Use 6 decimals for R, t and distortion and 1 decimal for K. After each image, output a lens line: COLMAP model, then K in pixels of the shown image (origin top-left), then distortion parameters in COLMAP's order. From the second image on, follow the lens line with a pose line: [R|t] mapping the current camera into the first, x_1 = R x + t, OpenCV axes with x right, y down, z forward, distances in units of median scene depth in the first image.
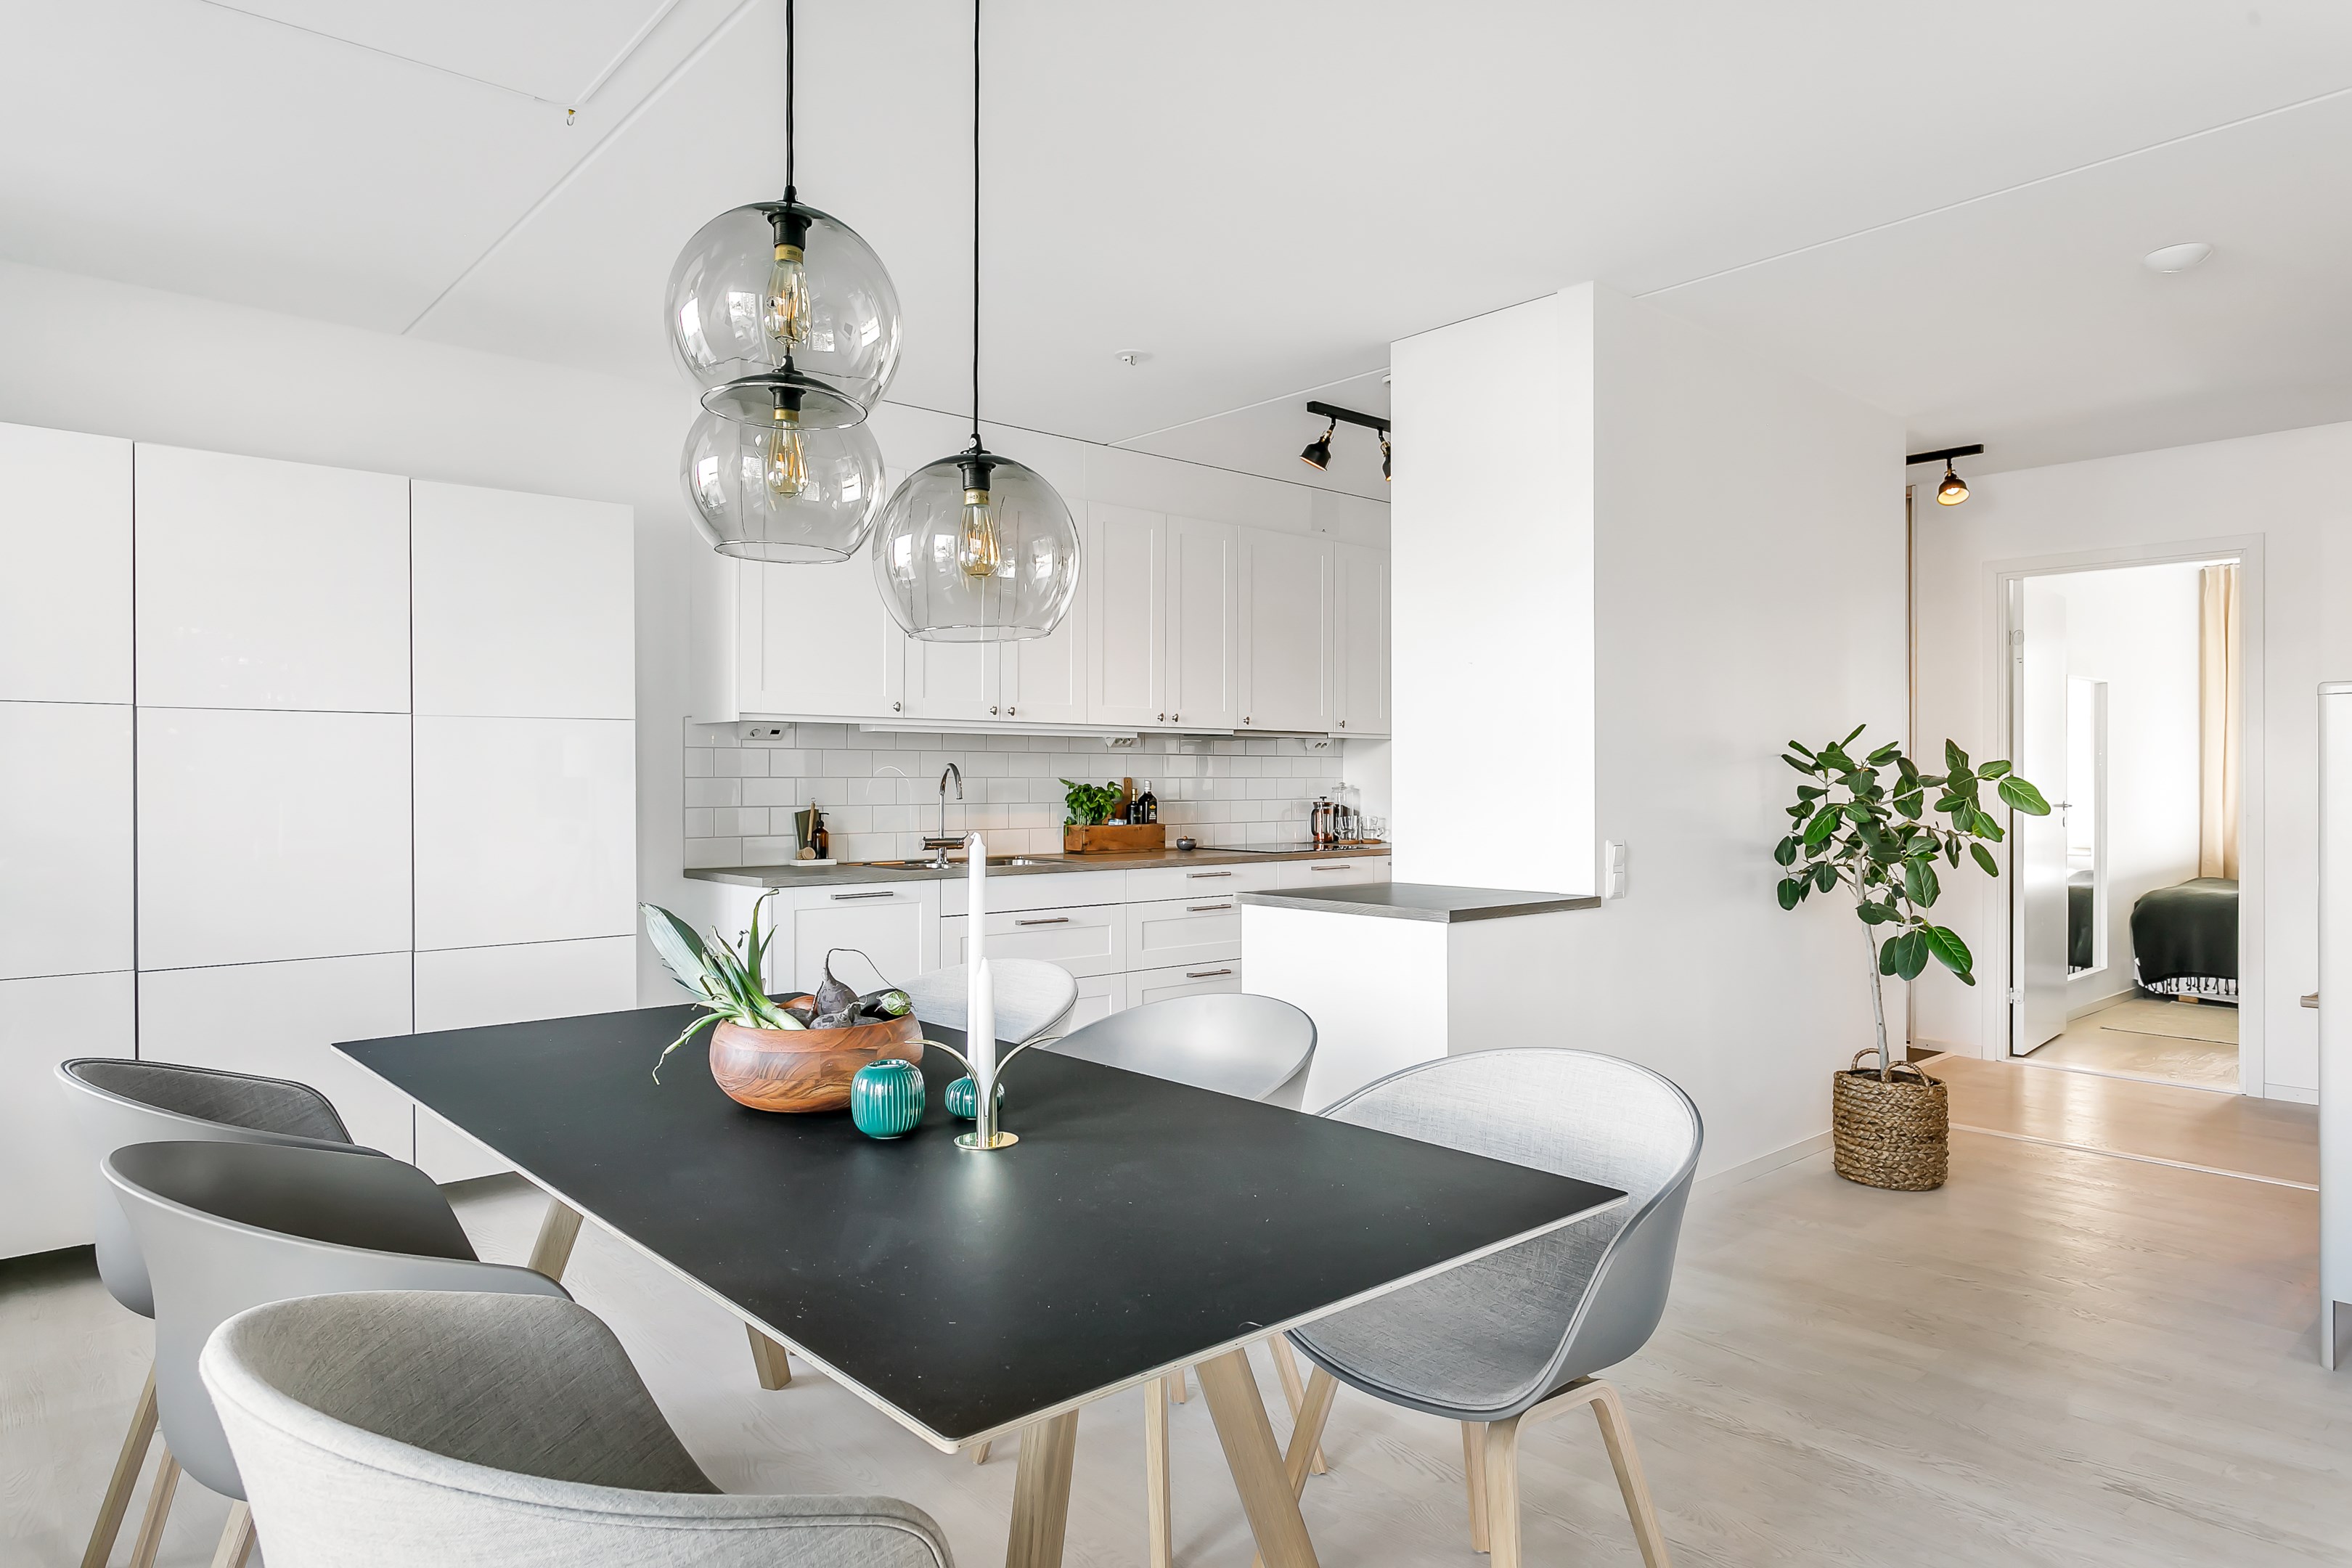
lens RADIAL K [[1428.4, 0, 1180.5], [0, 1428.4, 784.0], [0, 0, 1]] dist [-0.003256, 0.001609]
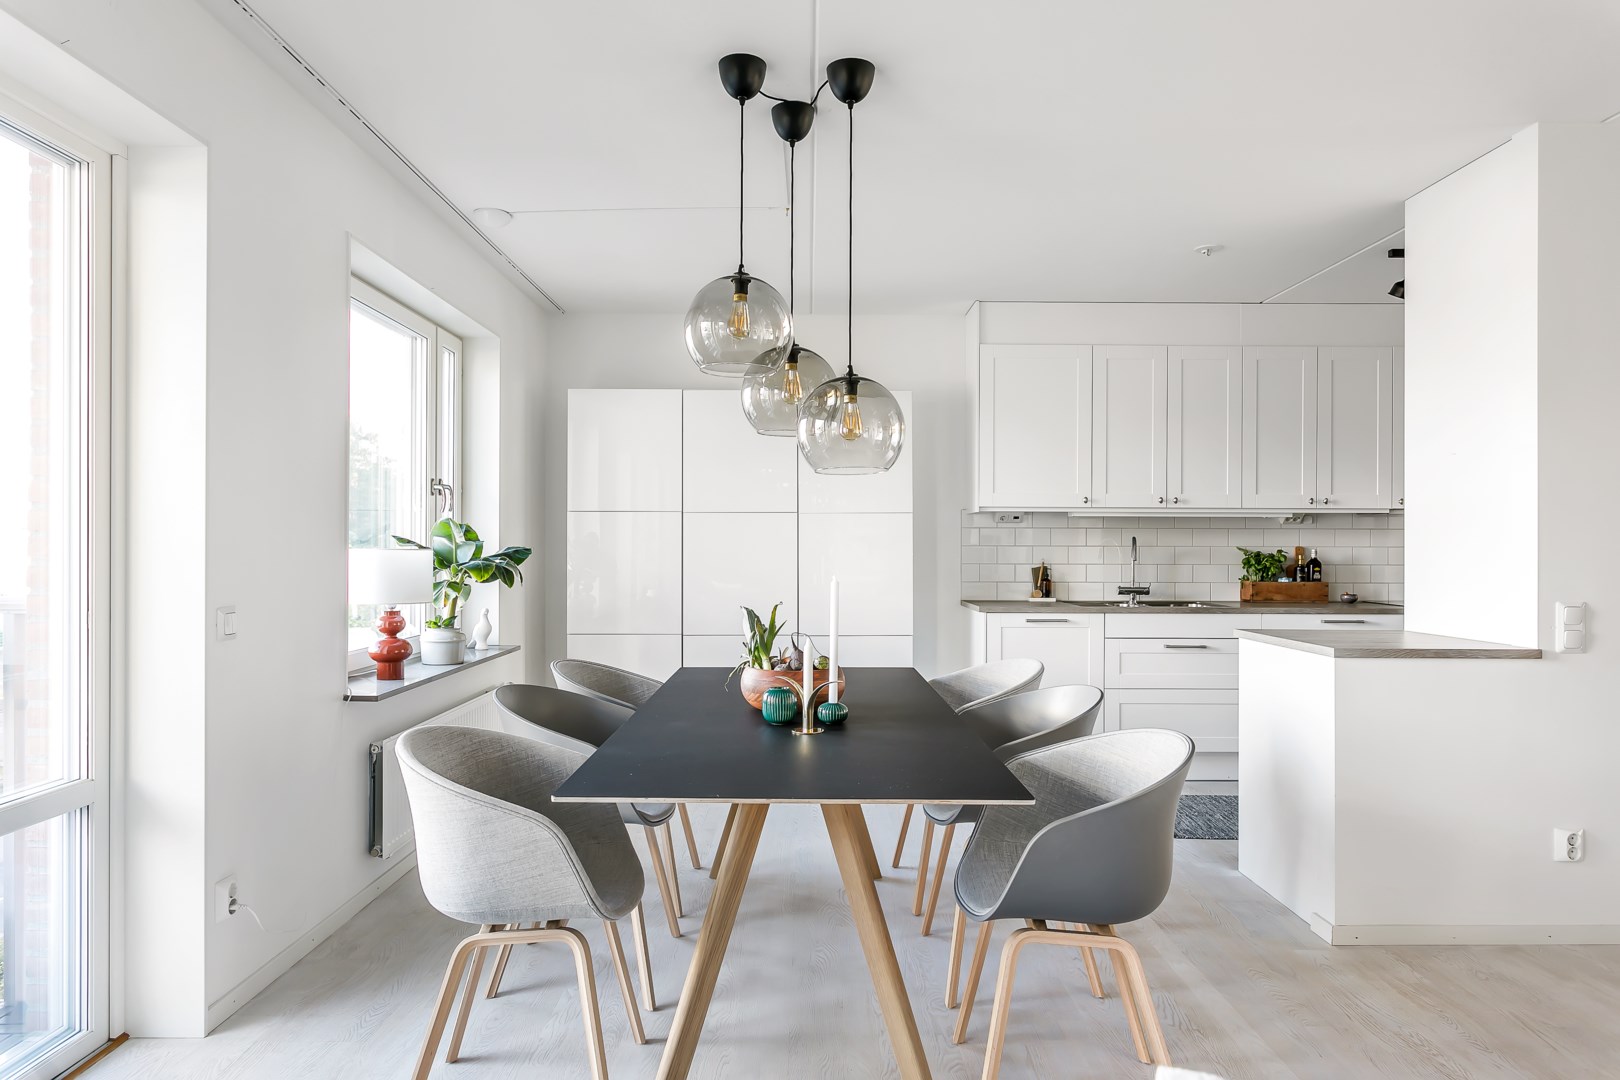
lens RADIAL K [[1013.8, 0, 802.9], [0, 1013.8, 549.5], [0, 0, 1]] dist [0.005657, 0.003753]
pose [[0.747623, 0.005023, -0.664104, 0.285374], [-0.005503, 0.999984, 0.001368, -0.000727], [0.664101, 0.002632, 0.747639, -0.018574]]
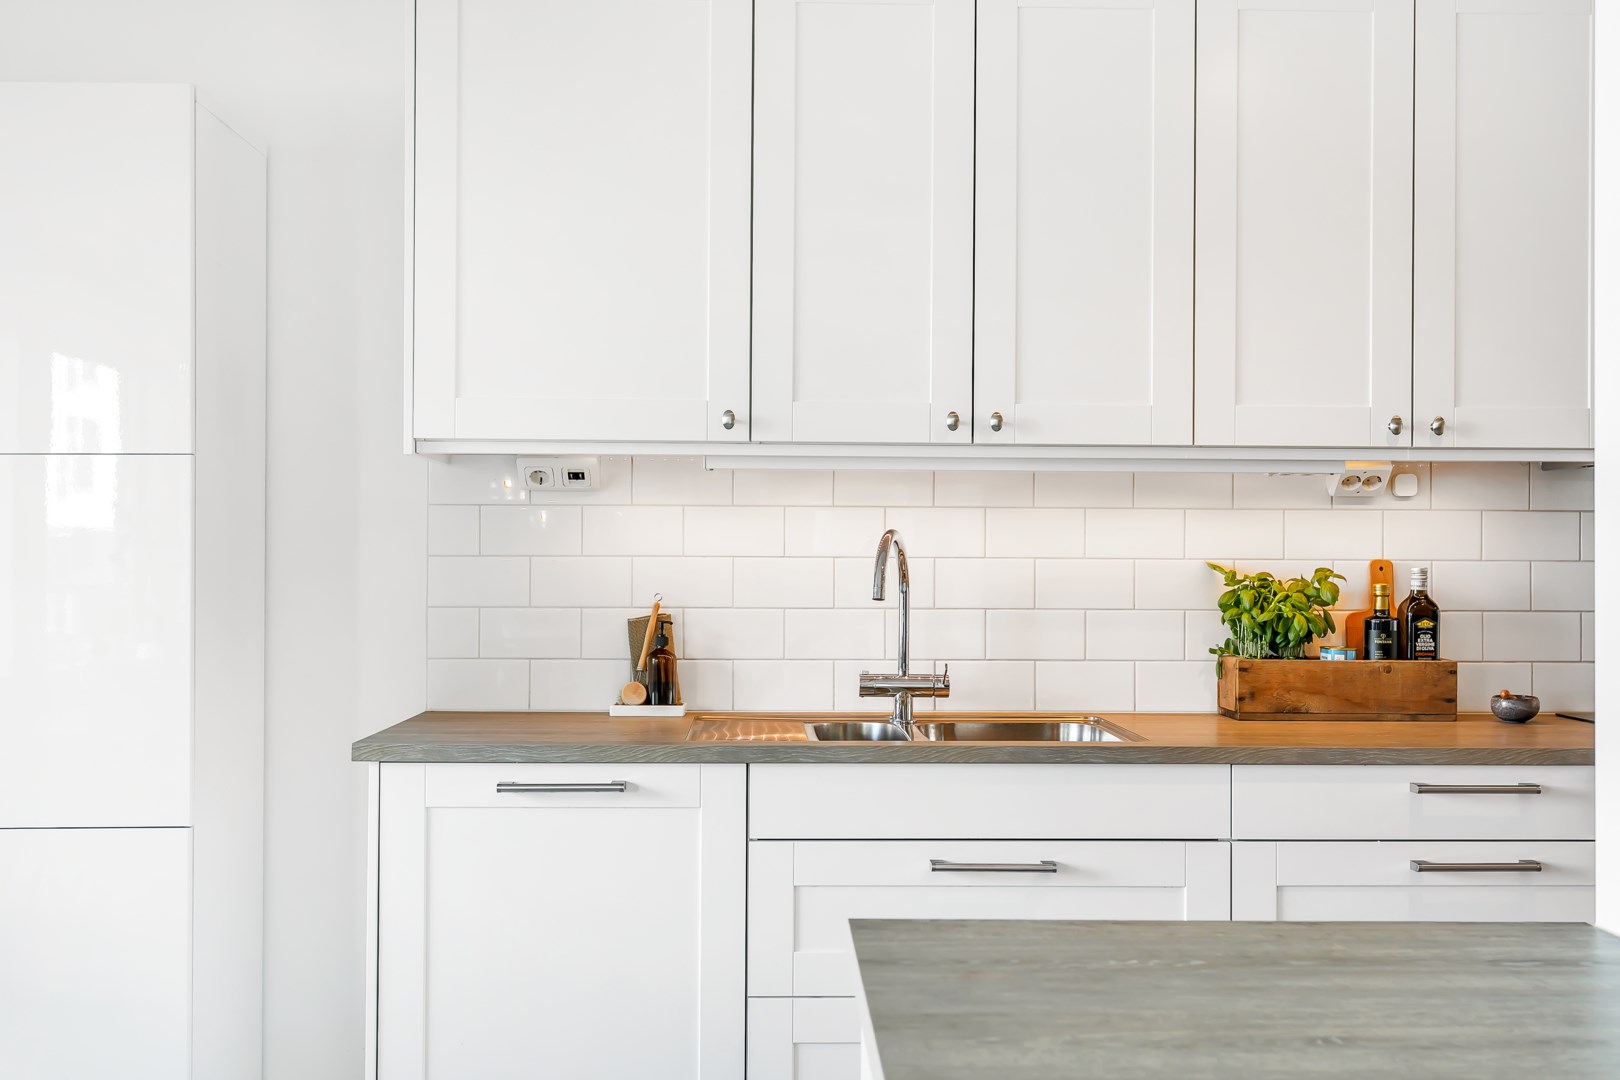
lens RADIAL K [[1921.0, 0, 811.9], [0, 1921.0, 541.8], [0, 0, 1]] dist [-0.010336, 0.000000]
pose [[0.765508, 0.006571, -0.643393, 0.258968], [-0.006691, 0.999975, 0.002253, -0.011474], [0.643391, 0.002580, 0.765533, 0.463636]]
